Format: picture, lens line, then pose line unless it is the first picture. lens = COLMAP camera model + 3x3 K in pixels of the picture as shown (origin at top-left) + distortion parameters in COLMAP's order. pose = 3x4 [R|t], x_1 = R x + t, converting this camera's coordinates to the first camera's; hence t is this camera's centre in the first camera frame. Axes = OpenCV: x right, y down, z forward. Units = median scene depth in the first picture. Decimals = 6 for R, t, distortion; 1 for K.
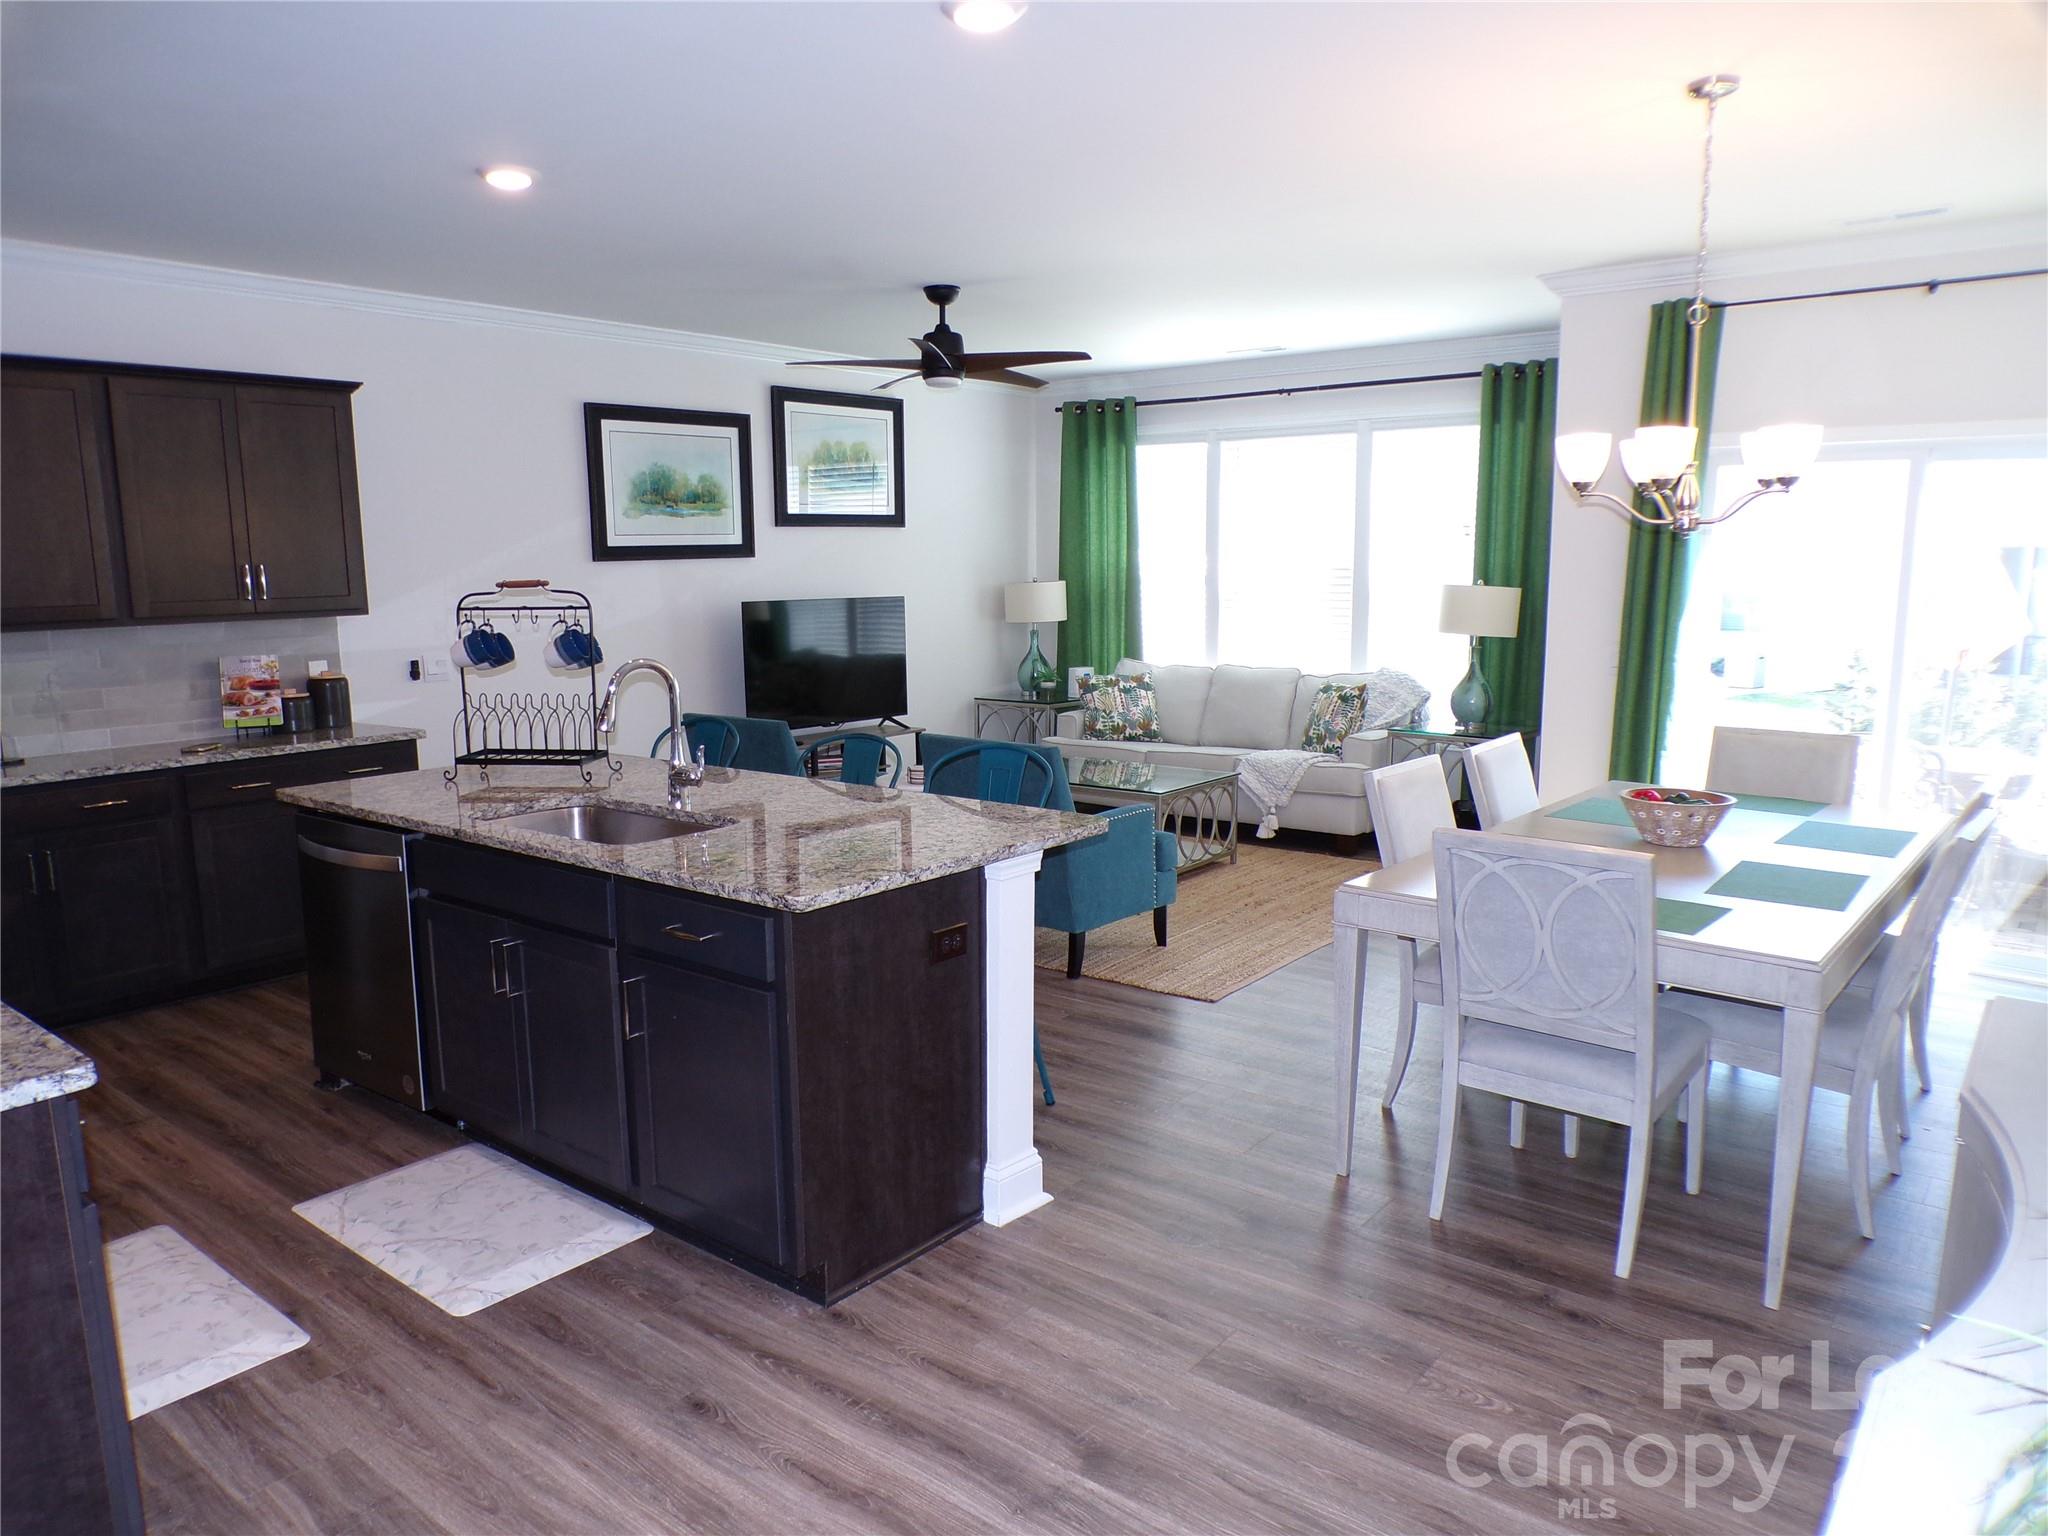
lens RADIAL K [[1407.0, 0, 1024.0], [0, 1407.0, 768.0], [0, 0, 1]] dist [0.026658, 0.002875]
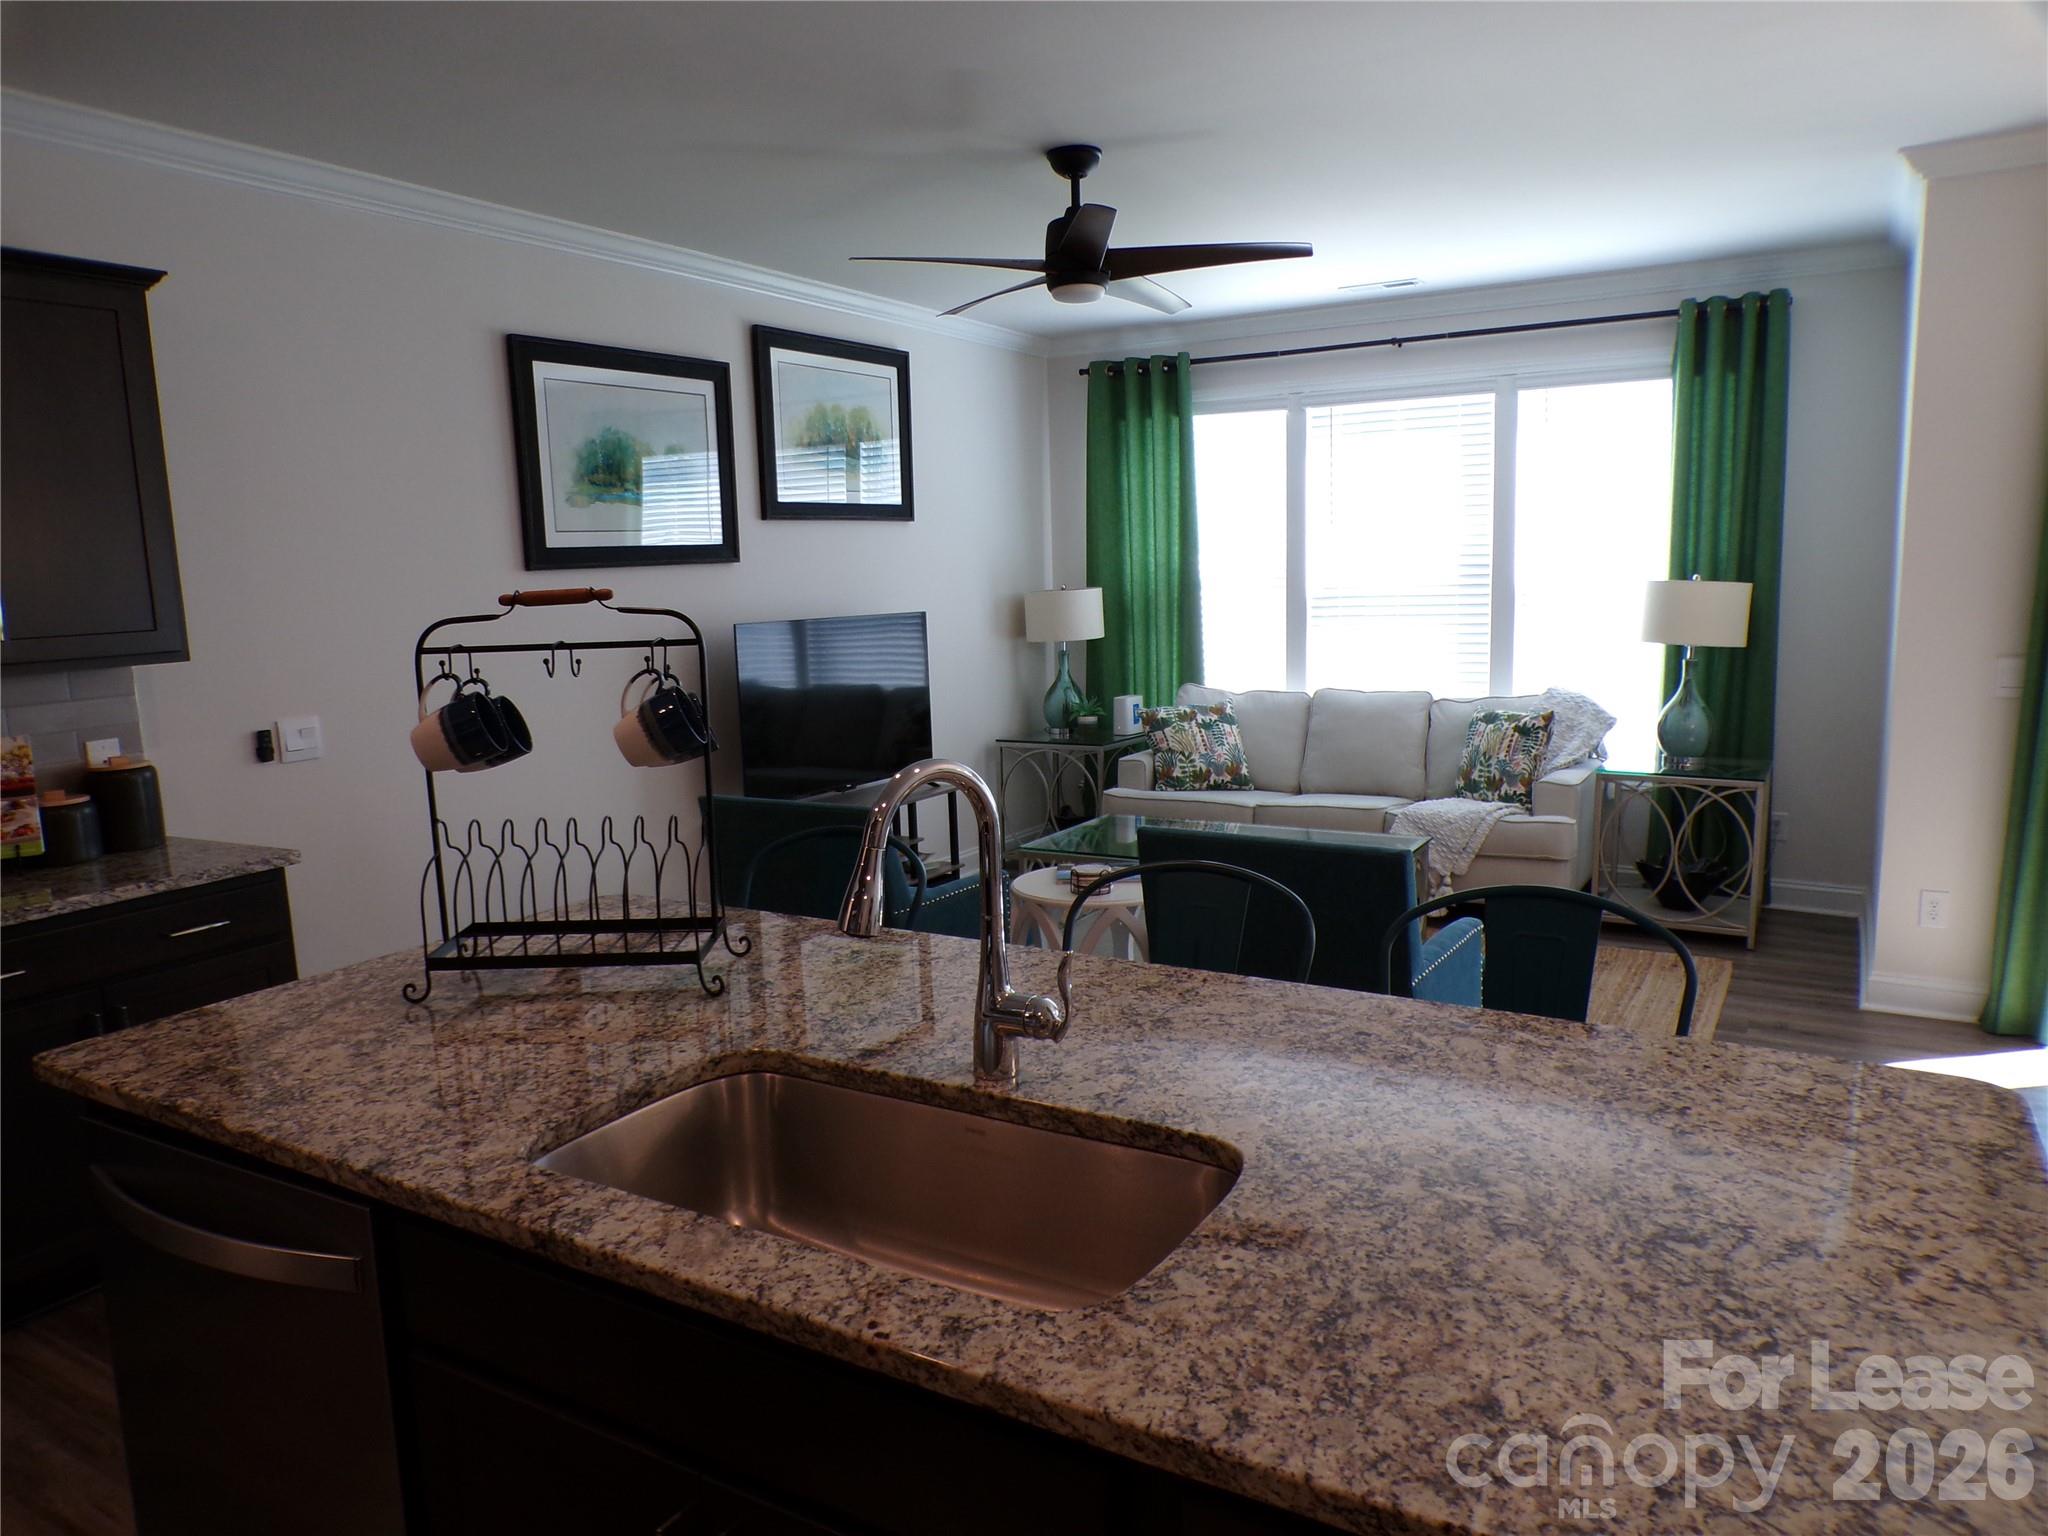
lens RADIAL K [[1401.0, 0, 1028.7], [0, 1401.0, 771.7], [0, 0, 1]] dist [0.003242, 0.007150]
pose [[0.990667, -0.037568, 0.131026, -0.140509], [0.038295, 0.999262, -0.003031, -0.034037], [-0.130815, 0.008020, 0.991374, 0.267576]]
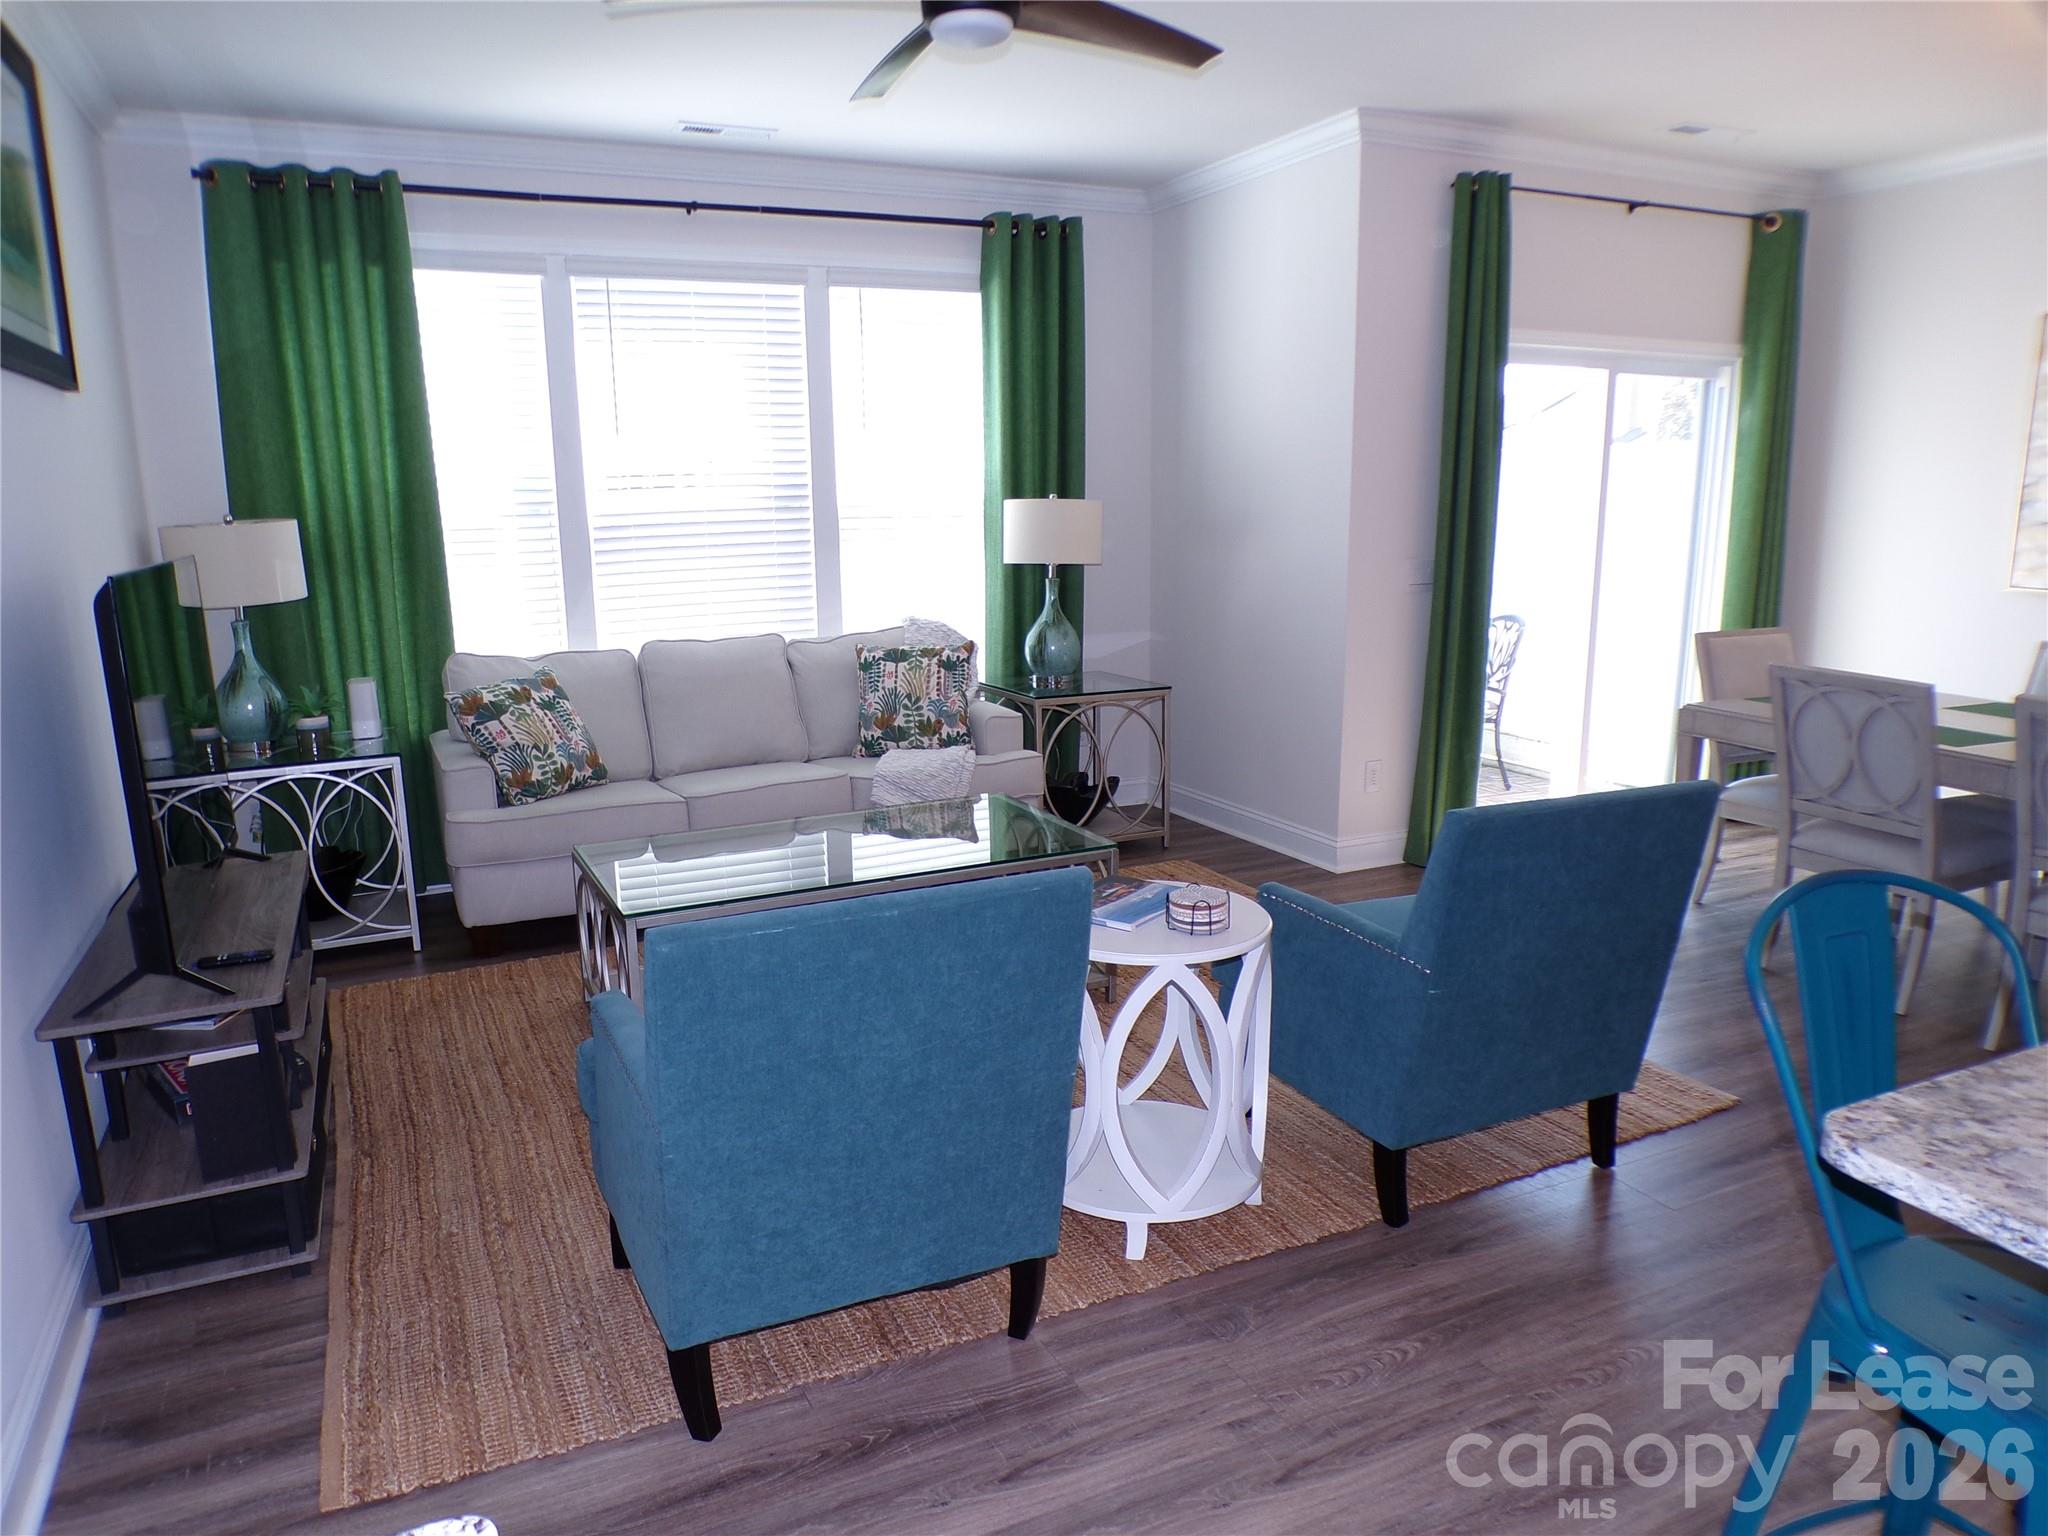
lens RADIAL K [[1372.5, 0, 1026.8], [0, 1372.5, 779.9], [0, 0, 1]] dist [-0.051503, 0.007916]
pose [[0.444853, -0.192179, 0.874742, -0.357776], [0.146422, 0.979171, 0.140659, -0.081966], [-0.883553, 0.065509, 0.463726, 0.638072]]
